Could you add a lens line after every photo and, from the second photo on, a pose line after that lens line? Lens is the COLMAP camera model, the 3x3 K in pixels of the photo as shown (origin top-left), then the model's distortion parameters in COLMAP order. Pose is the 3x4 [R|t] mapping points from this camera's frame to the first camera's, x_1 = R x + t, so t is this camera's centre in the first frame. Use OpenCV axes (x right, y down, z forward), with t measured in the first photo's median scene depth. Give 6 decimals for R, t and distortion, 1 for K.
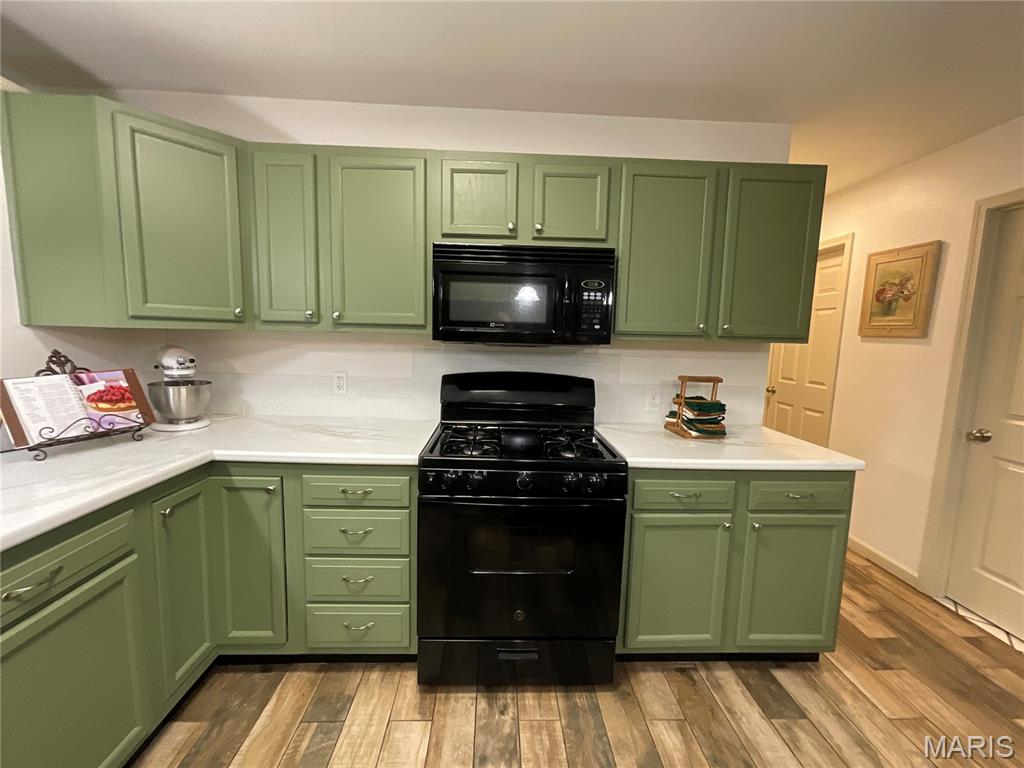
lens RADIAL K [[412.4, 0, 512.7], [0, 412.4, 383.9], [0, 0, 1]] dist [-0.001991, -0.000130]
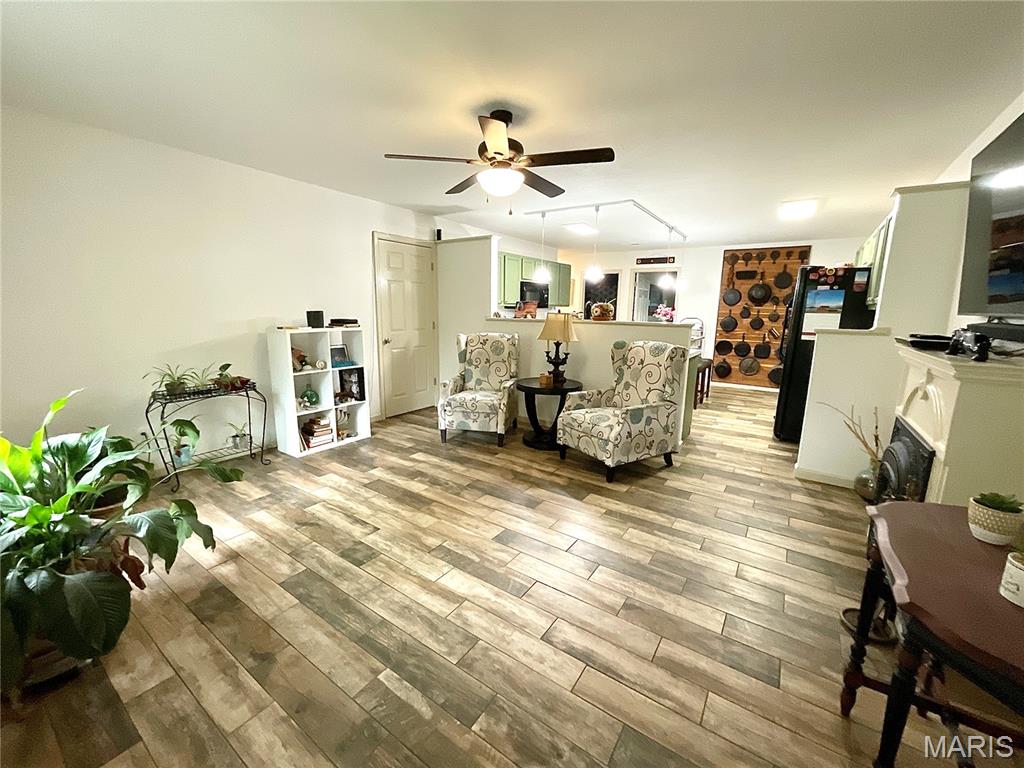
lens RADIAL K [[412.4, 0, 519.2], [0, 412.4, 379.9], [0, 0, 1]] dist [-0.001991, -0.000130]
pose [[0.590675, -0.160944, 0.790696, -3.340792], [0.094269, 0.986960, 0.130471, 0.047436], [-0.801384, -0.002528, 0.598144, -1.212804]]
